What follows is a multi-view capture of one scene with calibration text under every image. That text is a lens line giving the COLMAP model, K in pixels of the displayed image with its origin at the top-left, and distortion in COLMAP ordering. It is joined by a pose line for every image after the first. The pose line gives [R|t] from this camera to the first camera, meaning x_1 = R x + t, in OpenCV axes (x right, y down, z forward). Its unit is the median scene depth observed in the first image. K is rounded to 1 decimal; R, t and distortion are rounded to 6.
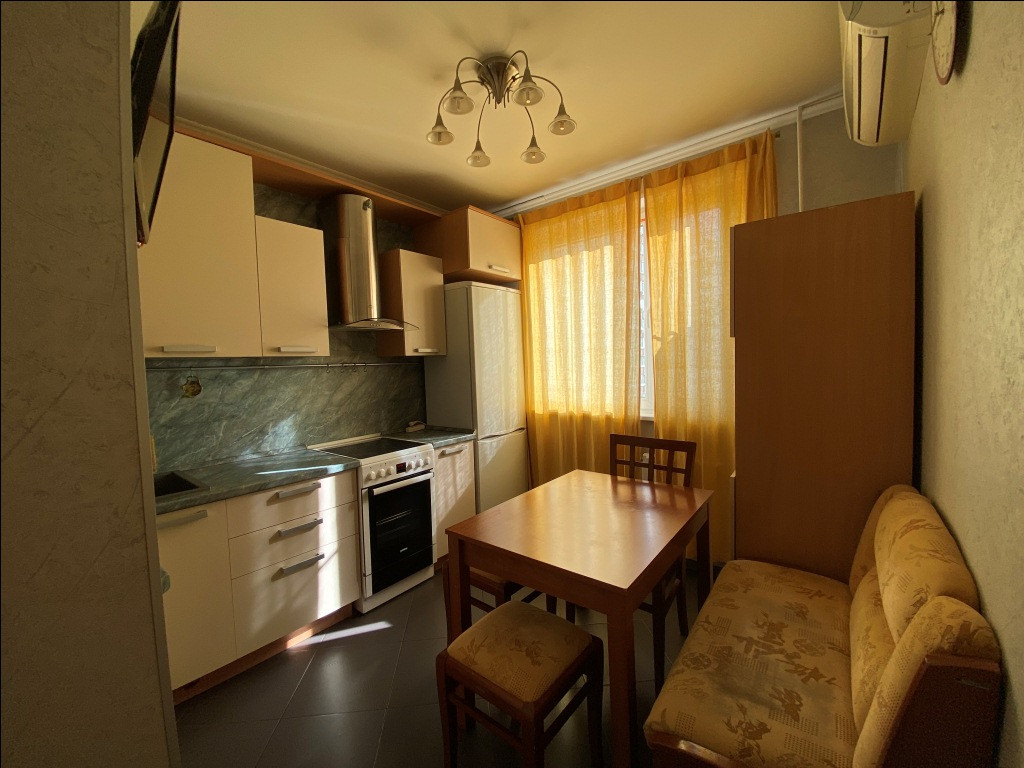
lens RADIAL K [[410.7, 0, 515.2], [0, 410.7, 380.9], [0, 0, 1]] dist [0.008119, -0.013325]
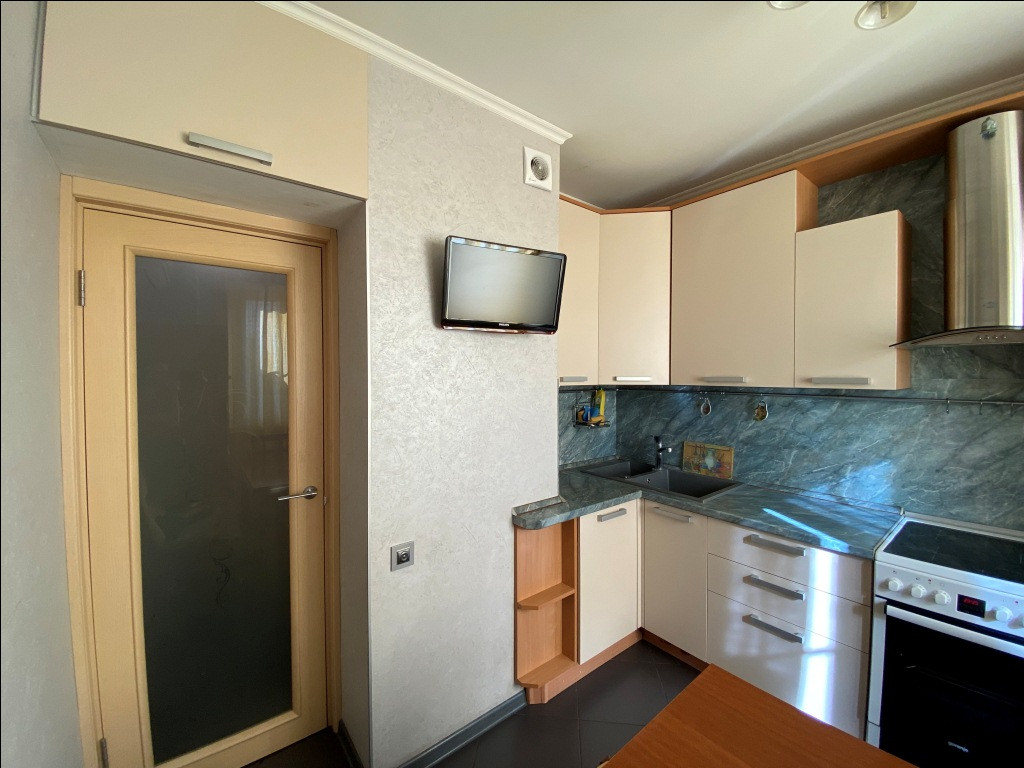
lens RADIAL K [[410.7, 0, 502.0], [0, 410.7, 378.3], [0, 0, 1]] dist [0.008119, -0.013325]
pose [[-0.245029, 0.046308, -0.968409, 0.351354], [-0.032758, 0.997893, 0.056006, -0.091541], [0.968962, 0.045446, -0.242995, 0.500456]]
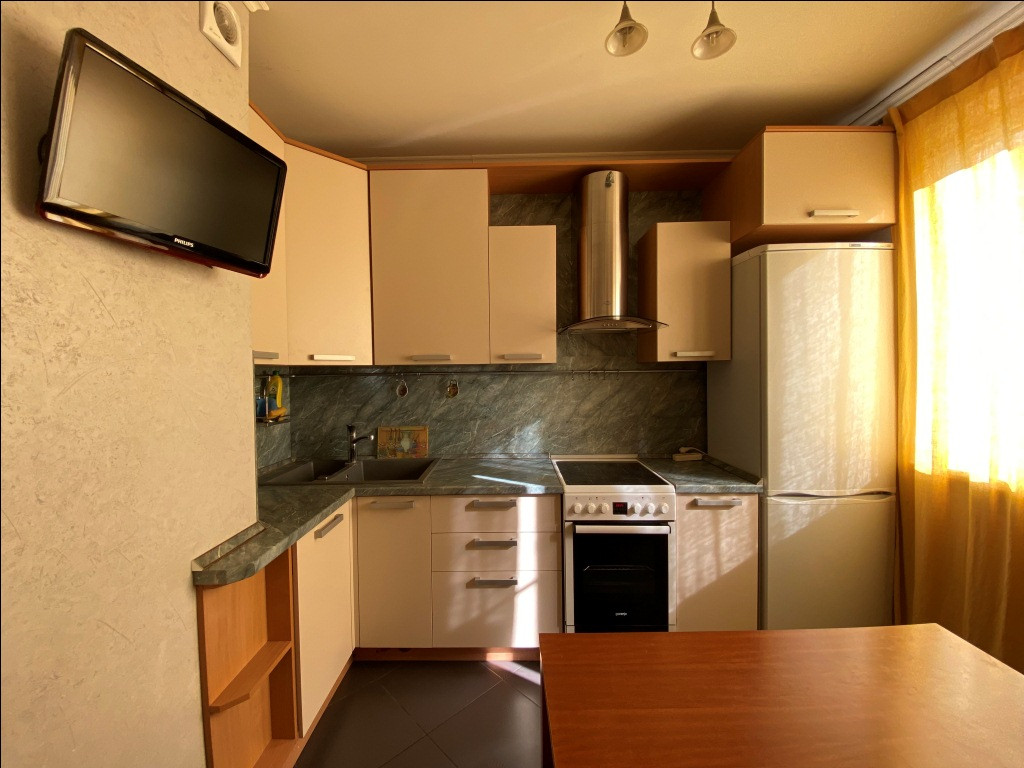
lens RADIAL K [[410.7, 0, 505.5], [0, 410.7, 379.0], [0, 0, 1]] dist [0.008119, -0.013325]
pose [[0.608108, 0.041947, -0.792745, 0.185943], [-0.042786, 0.998883, 0.020033, -0.035386], [0.792700, 0.021736, 0.609224, 0.342833]]
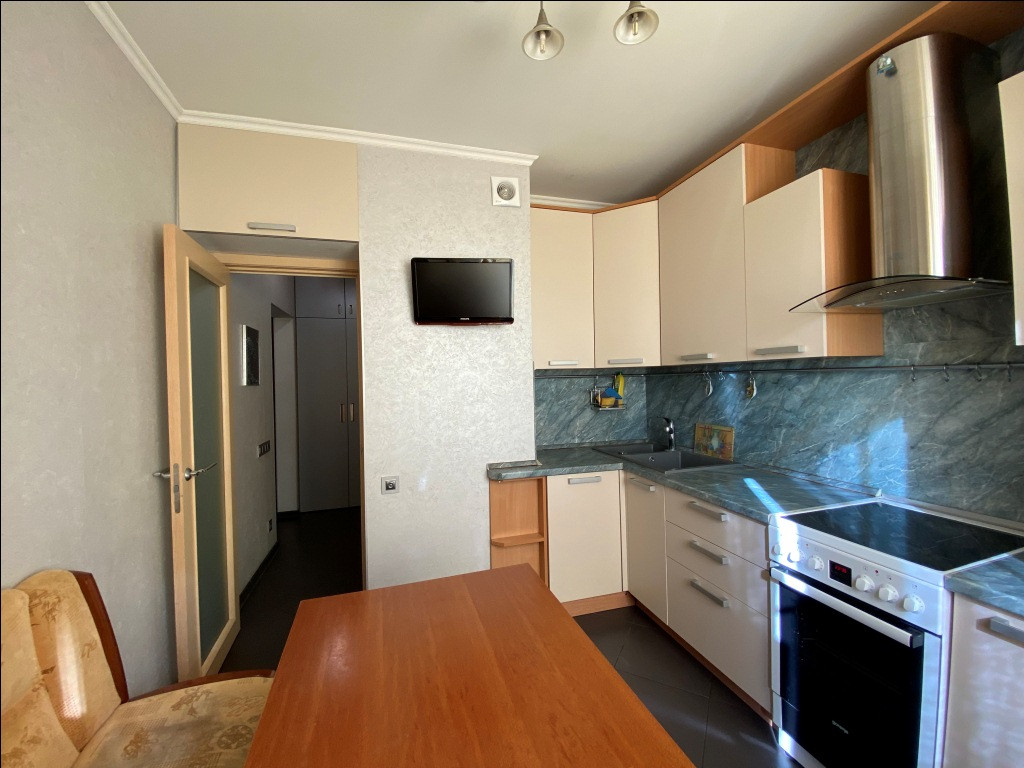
lens RADIAL K [[410.7, 0, 500.9], [0, 410.7, 379.1], [0, 0, 1]] dist [0.008119, -0.013325]
pose [[-0.589918, 0.047656, -0.806056, 0.363193], [0.006577, 0.998507, 0.054220, -0.059976], [0.807437, 0.026684, -0.589351, 0.920303]]
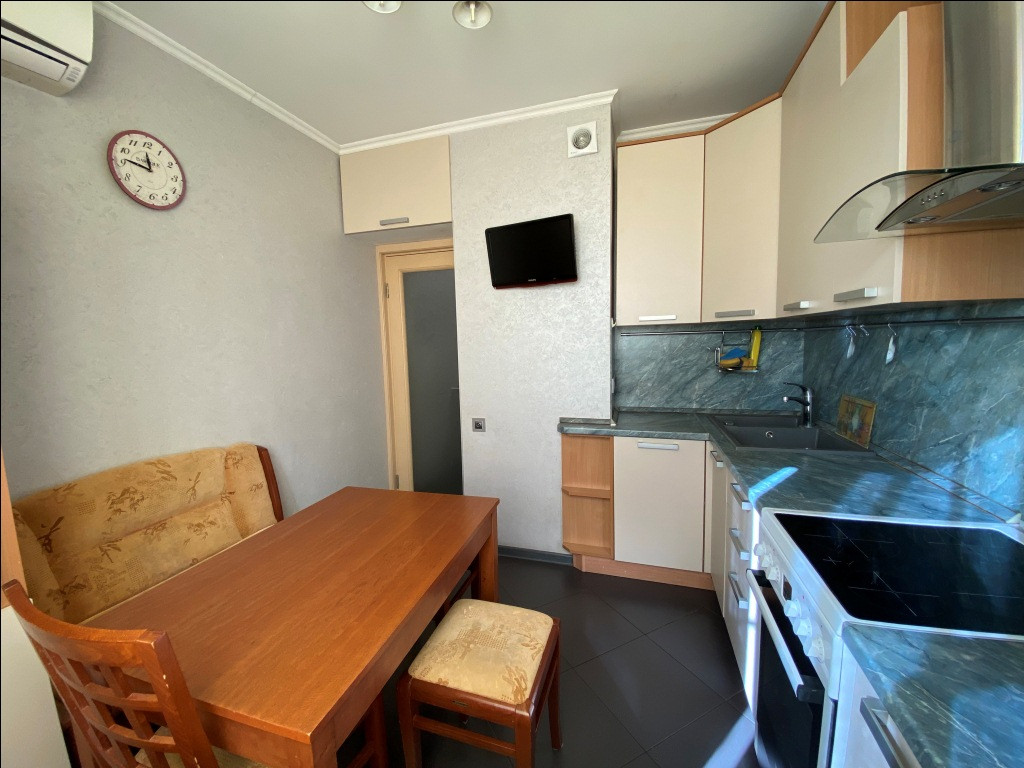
lens RADIAL K [[410.7, 0, 504.3], [0, 410.7, 380.9], [0, 0, 1]] dist [0.008119, -0.013325]
pose [[-0.936571, 0.093285, -0.337836, 0.090571], [0.044164, 0.987656, 0.150282, -0.058853], [0.347684, 0.125829, -0.929130, 1.208652]]
